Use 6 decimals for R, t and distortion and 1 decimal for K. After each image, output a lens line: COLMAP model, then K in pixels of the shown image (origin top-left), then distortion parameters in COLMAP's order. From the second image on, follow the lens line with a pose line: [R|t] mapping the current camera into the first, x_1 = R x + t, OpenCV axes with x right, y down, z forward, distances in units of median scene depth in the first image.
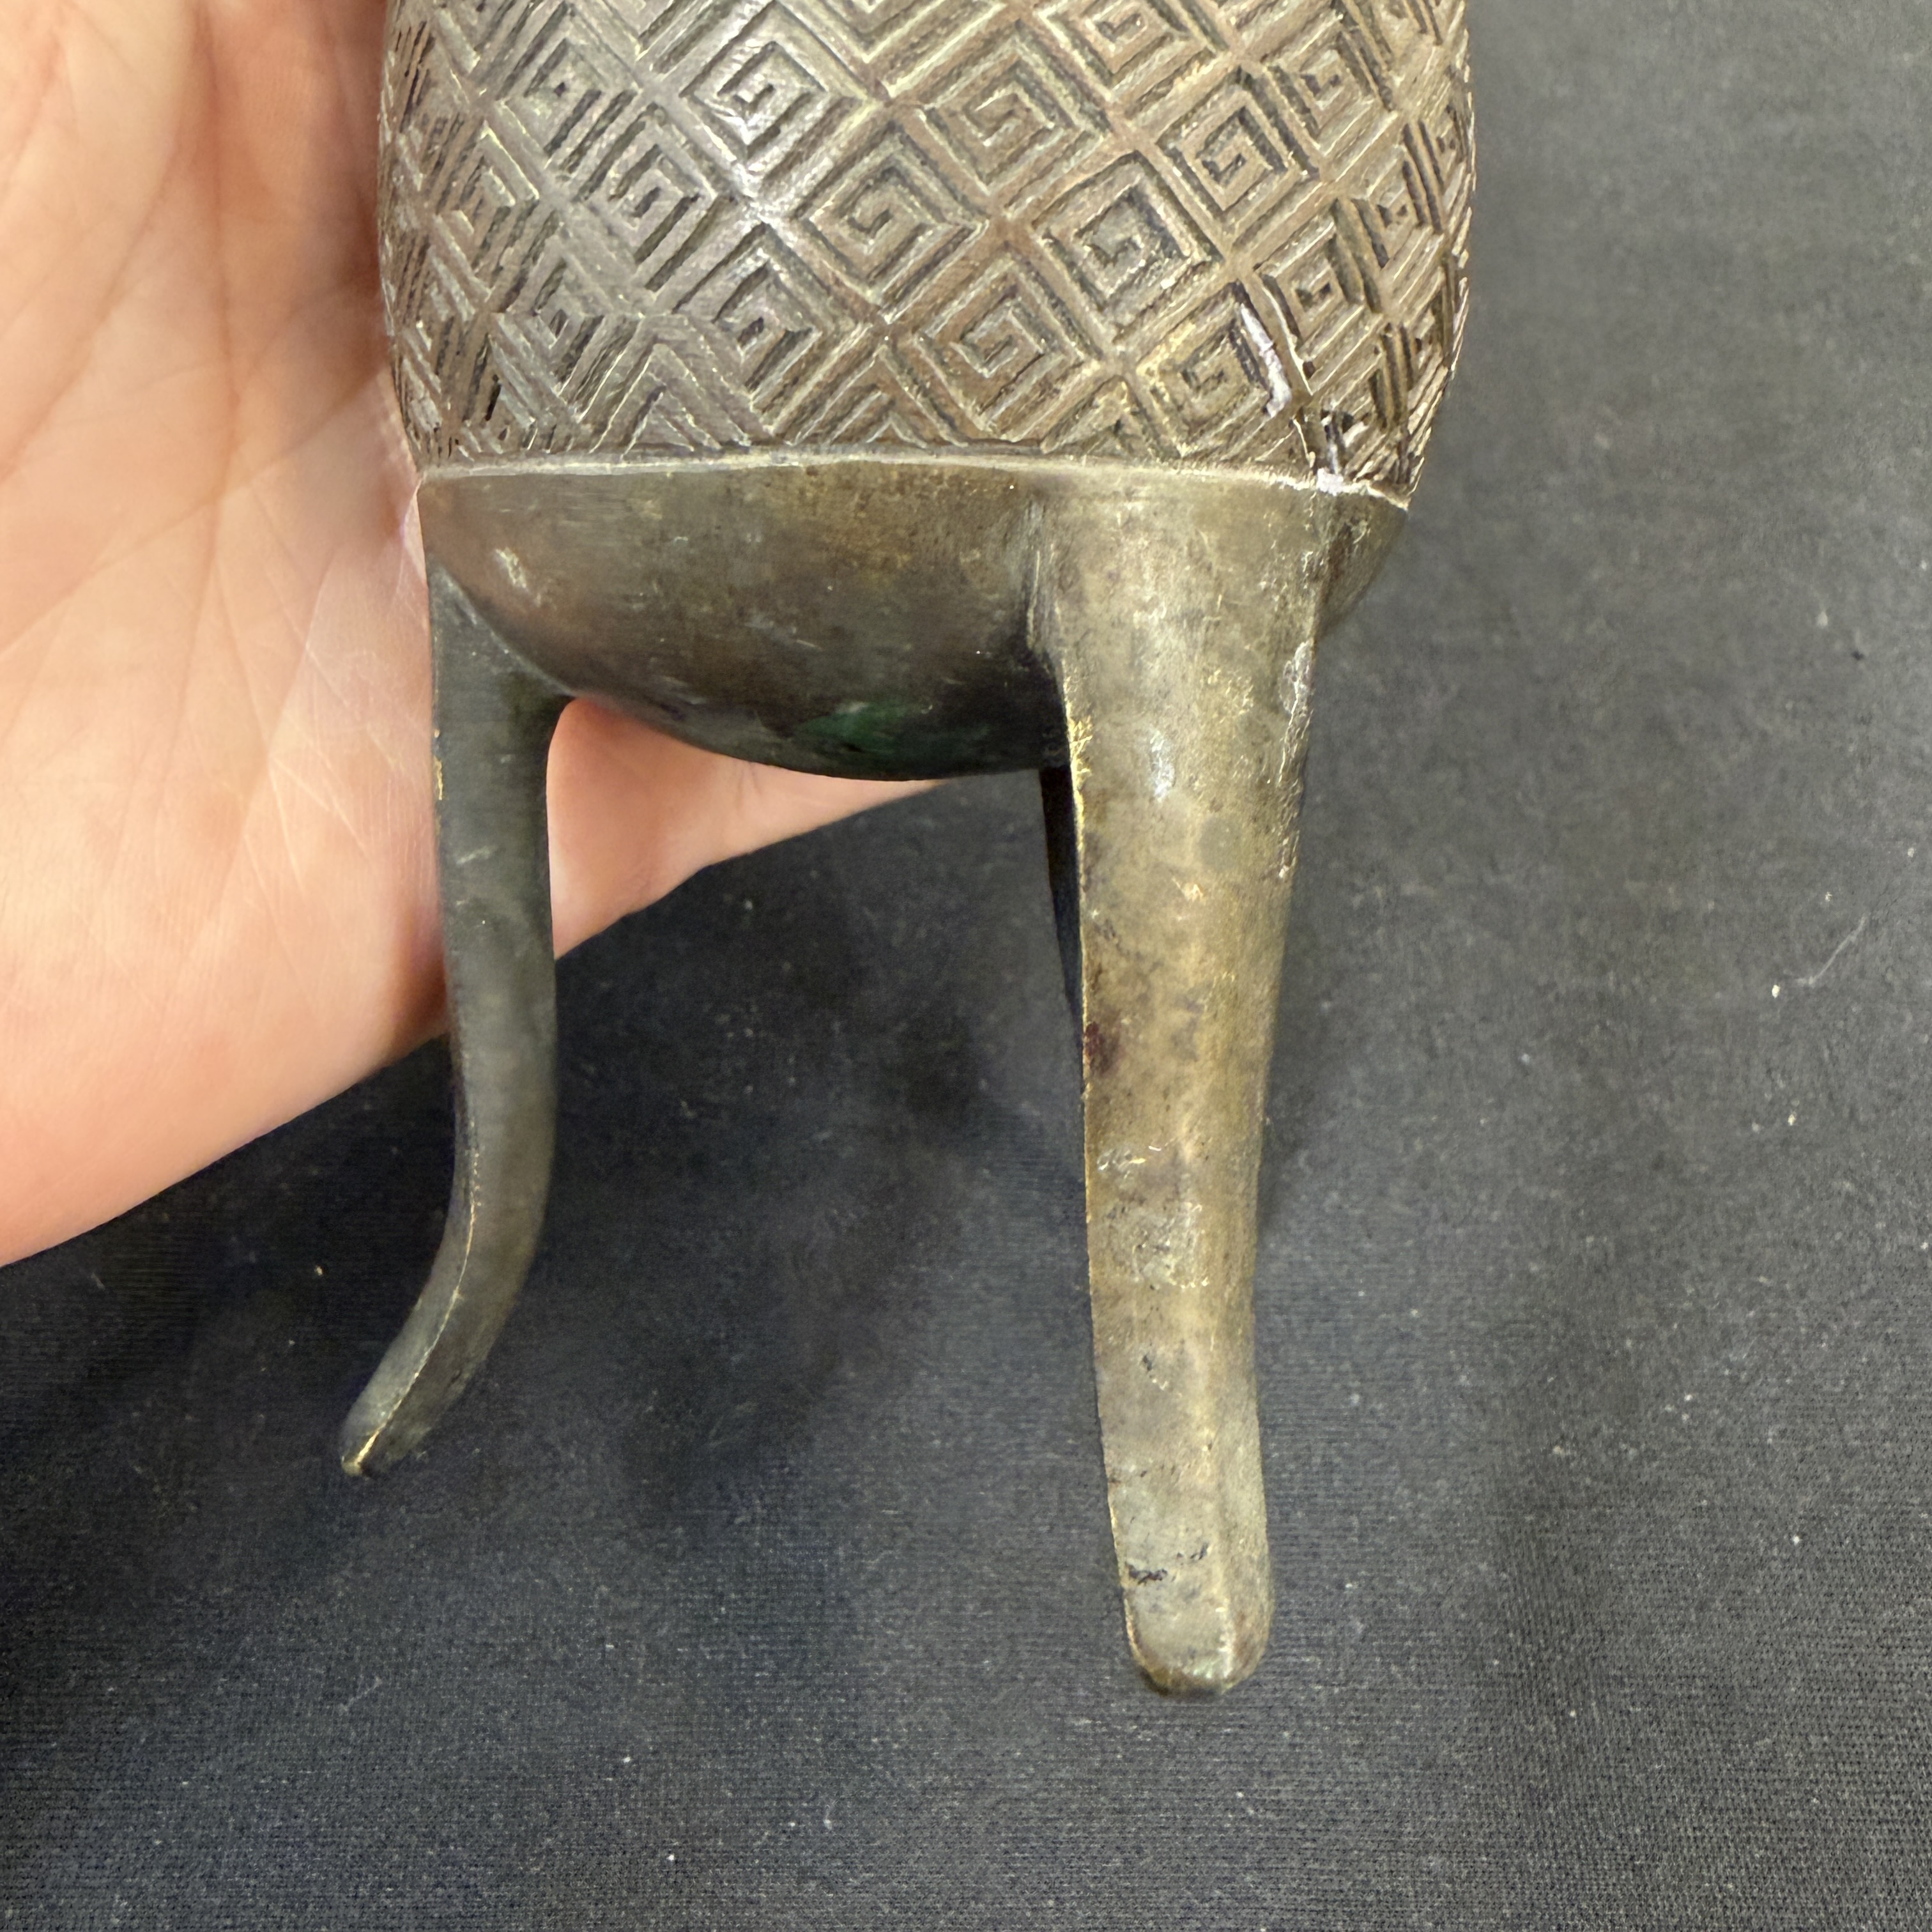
lens RADIAL K [[2010.2, 0, 944.5], [0, 2010.2, 827.8], [0, 0, 1]] dist [-0.007475, -0.017251]
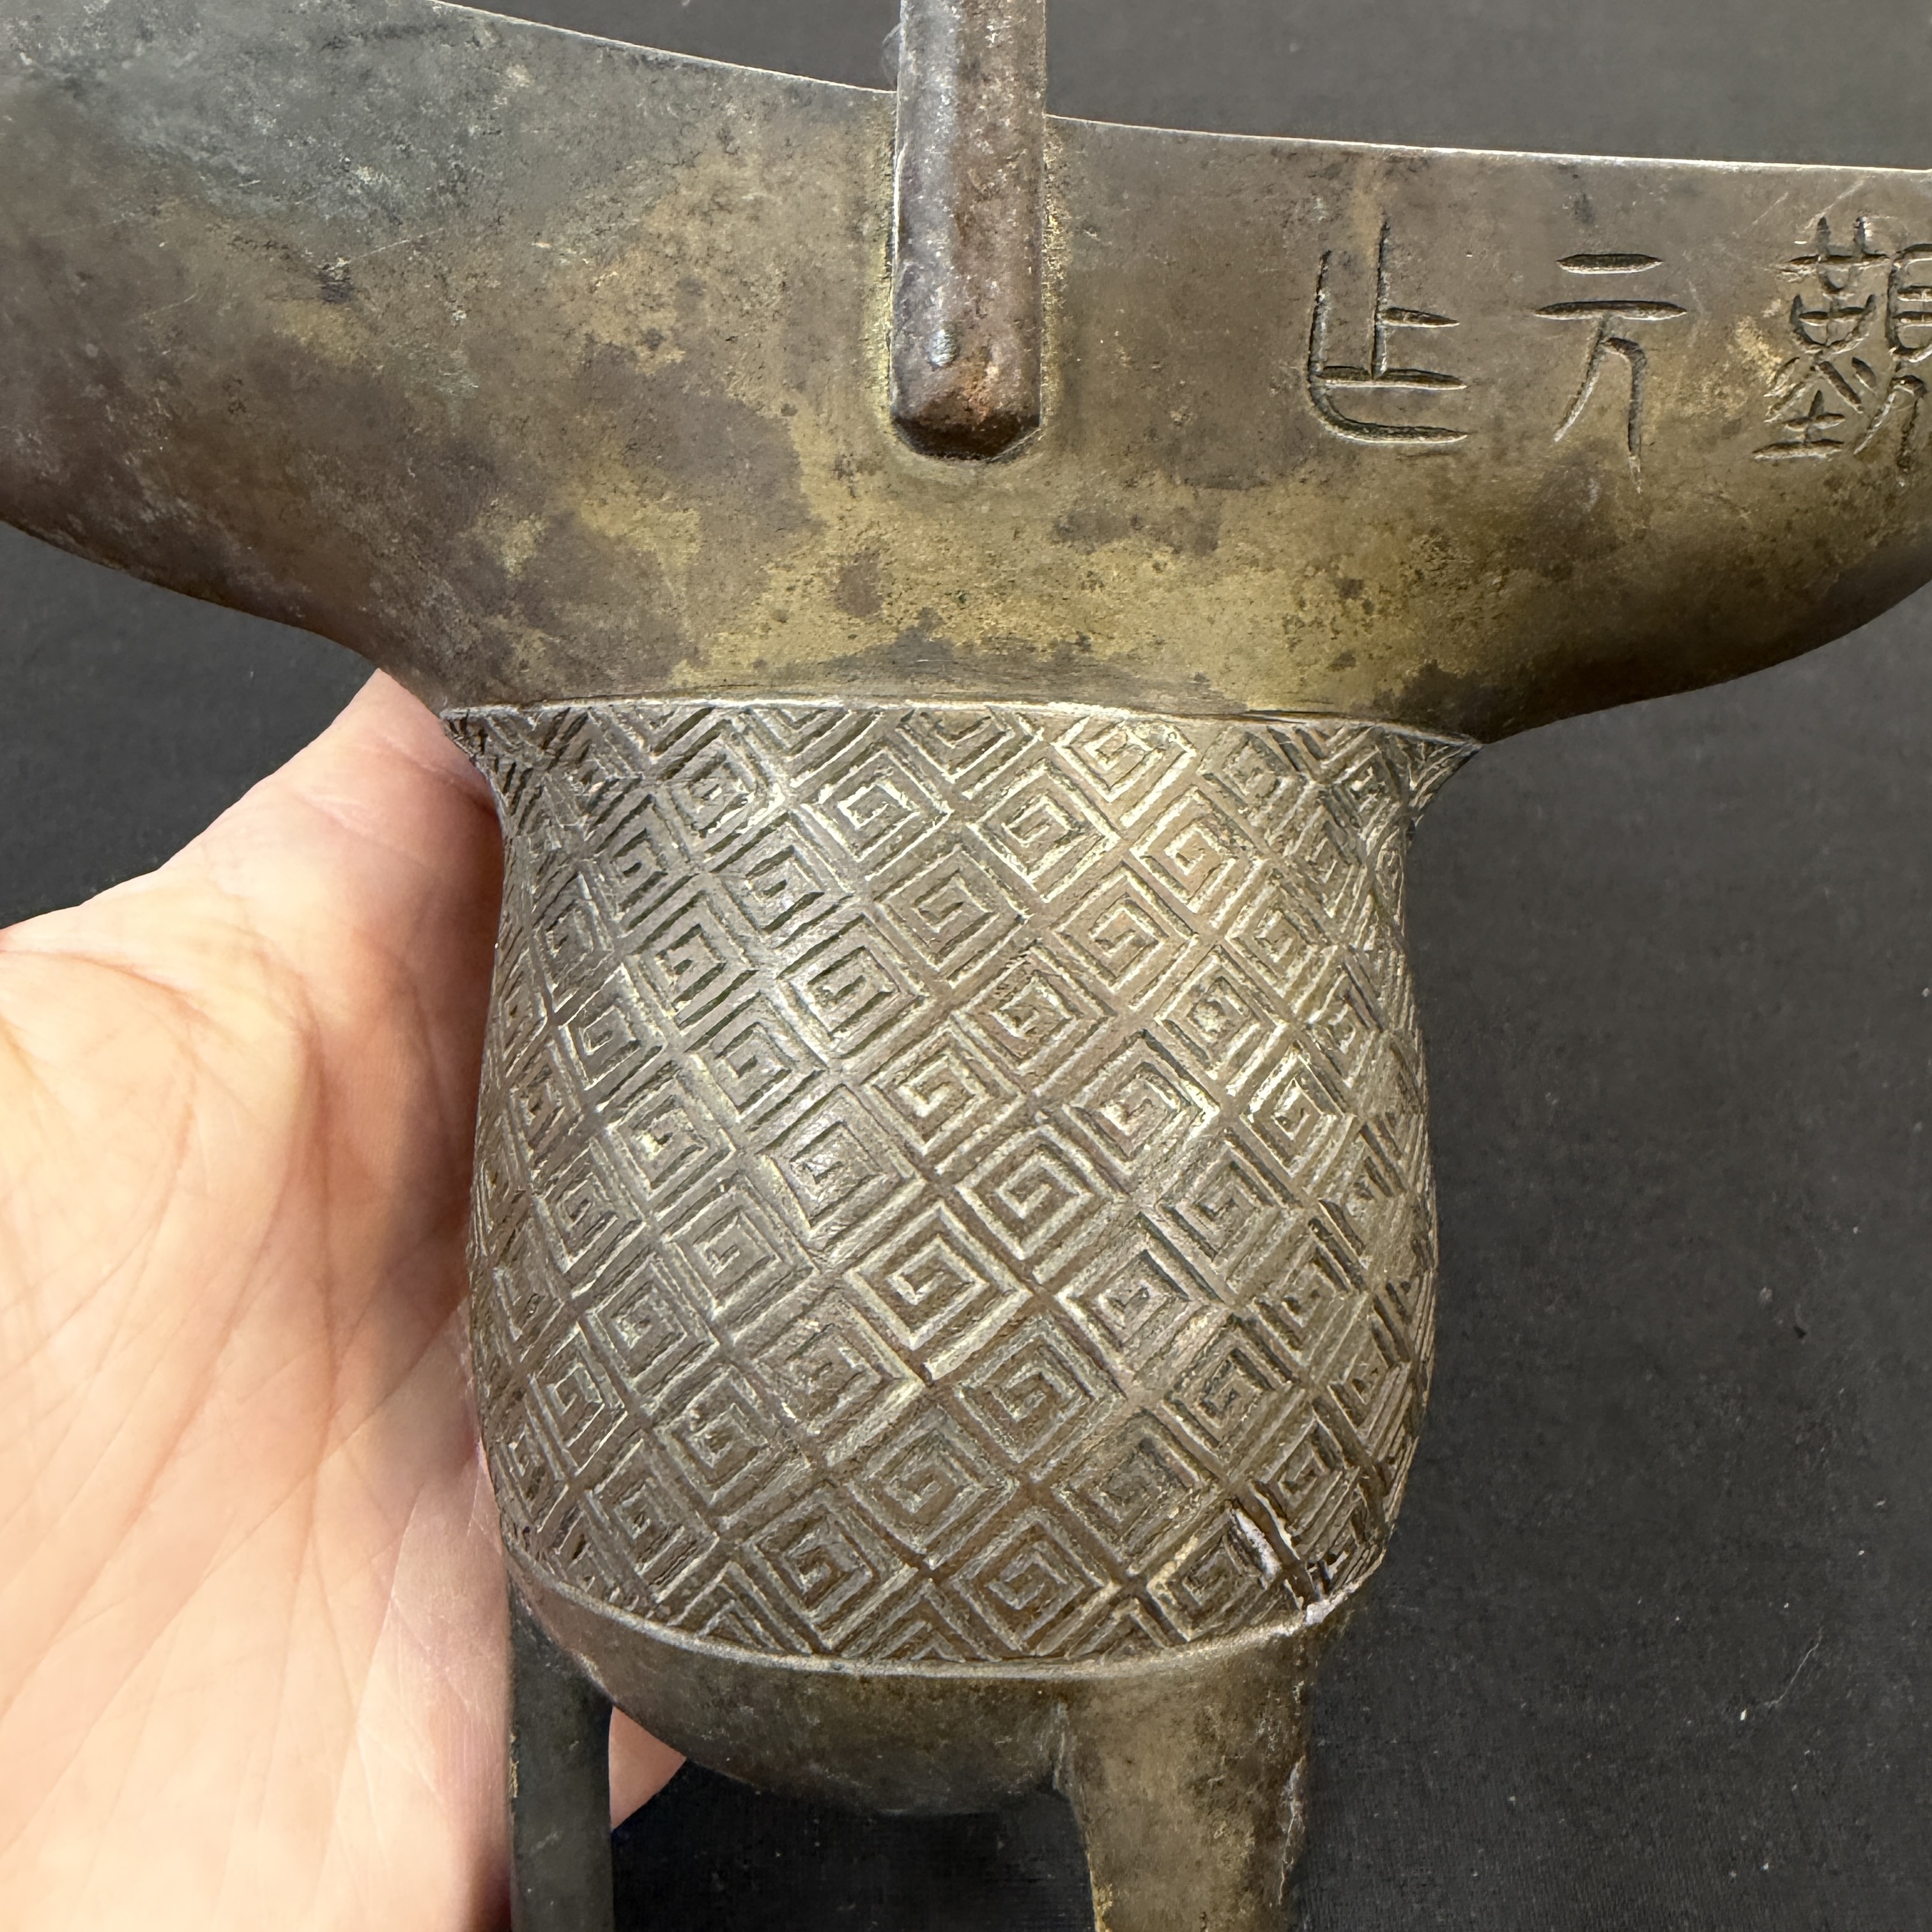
lens RADIAL K [[1944.9, 0, 931.1], [0, 1944.9, 747.0], [0, 0, 1]] dist [-0.016937, 0.044021]
pose [[0.999969, -0.007097, 0.003272, -0.027959], [0.007393, 0.994800, -0.101580, -0.588483], [-0.002534, 0.101601, 0.994822, -0.150638]]
